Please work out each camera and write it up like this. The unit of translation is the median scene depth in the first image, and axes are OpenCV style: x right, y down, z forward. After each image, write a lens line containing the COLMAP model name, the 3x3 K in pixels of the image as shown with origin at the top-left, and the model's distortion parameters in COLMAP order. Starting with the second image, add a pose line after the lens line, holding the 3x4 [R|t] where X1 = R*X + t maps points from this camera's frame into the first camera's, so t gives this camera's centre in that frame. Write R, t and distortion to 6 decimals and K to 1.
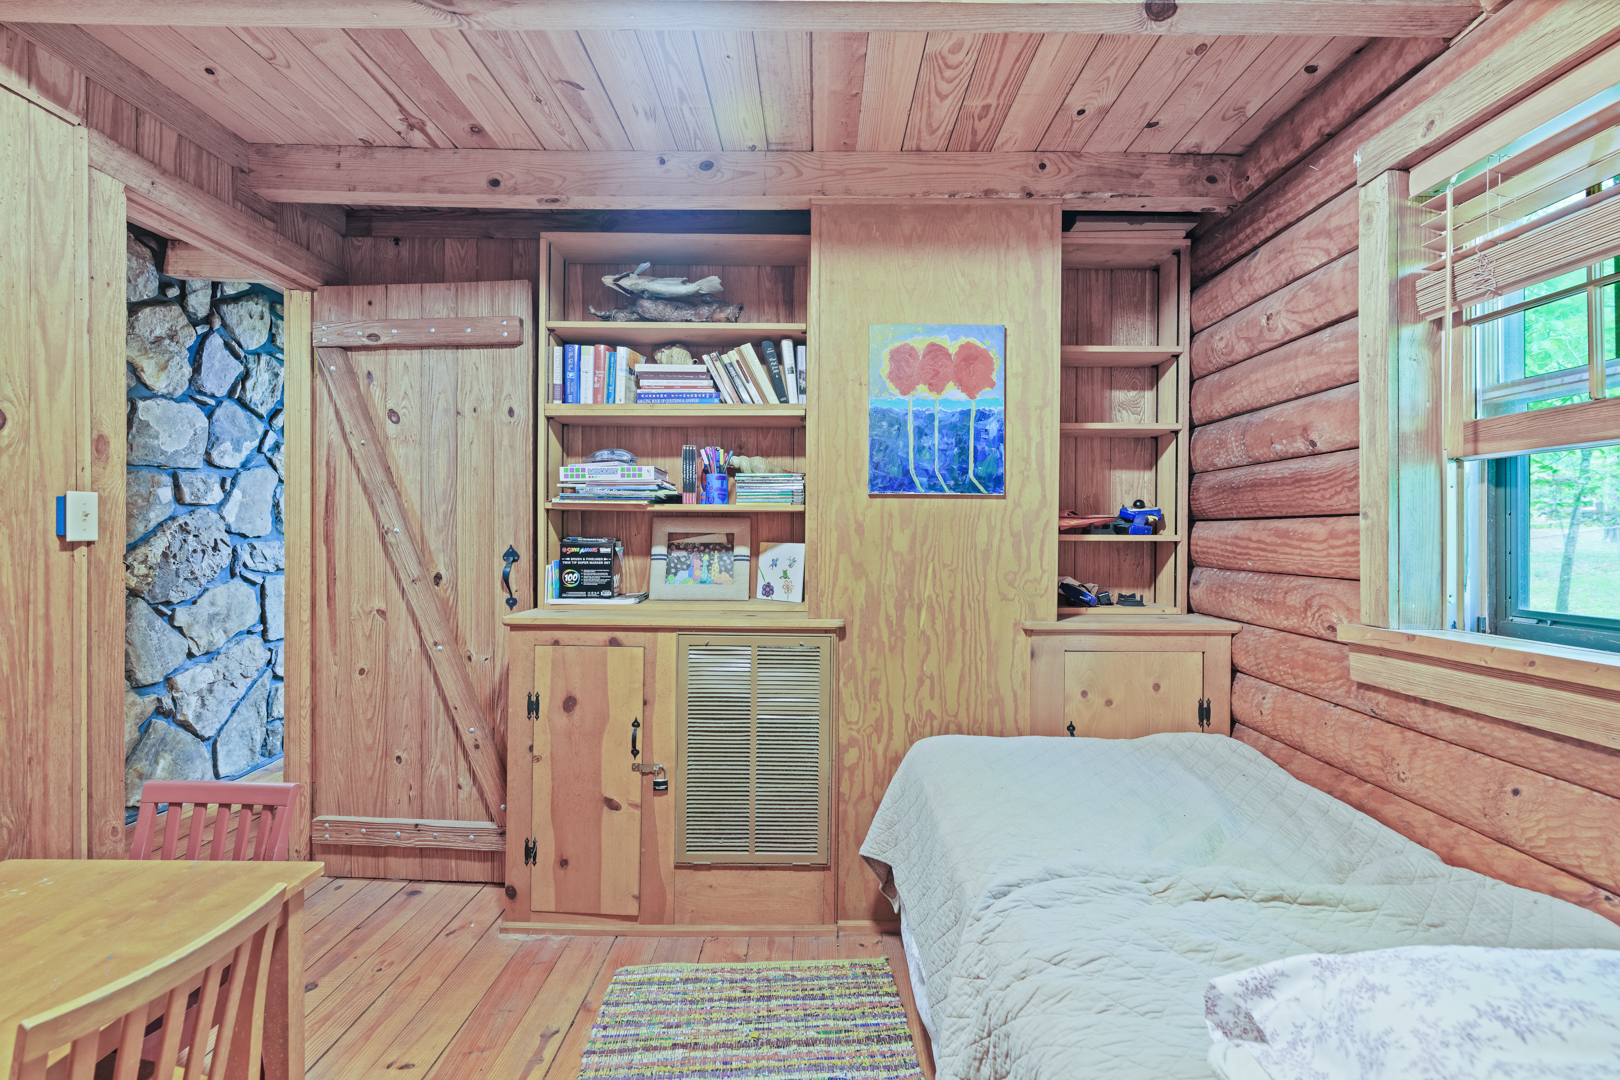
lens RADIAL K [[738.7, 0, 814.9], [0, 738.7, 528.2], [0, 0, 1]] dist [-0.014011, 0.004602]
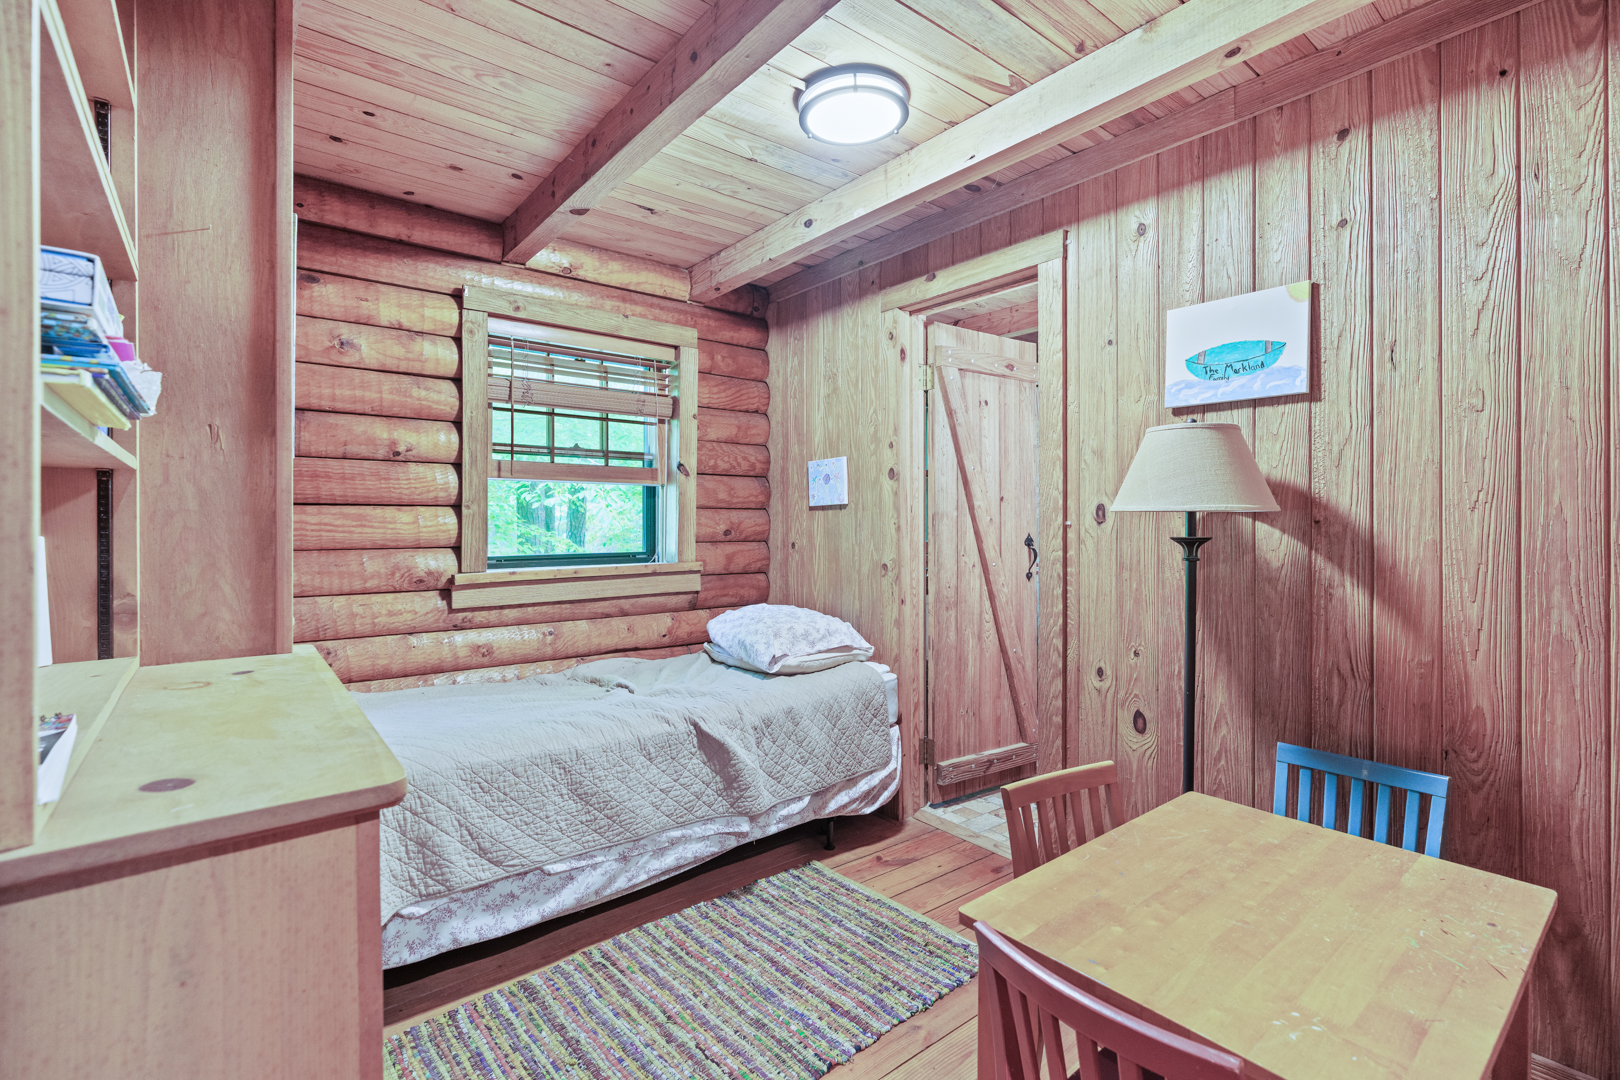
lens RADIAL K [[730.4, 0, 814.8], [0, 730.4, 534.2], [0, 0, 1]] dist [0.000099, 0.000282]
pose [[-0.629817, -0.008028, 0.776702, -0.891971], [-0.001837, 0.999959, 0.008845, 0.025668], [-0.776741, 0.004144, -0.629806, 1.228585]]
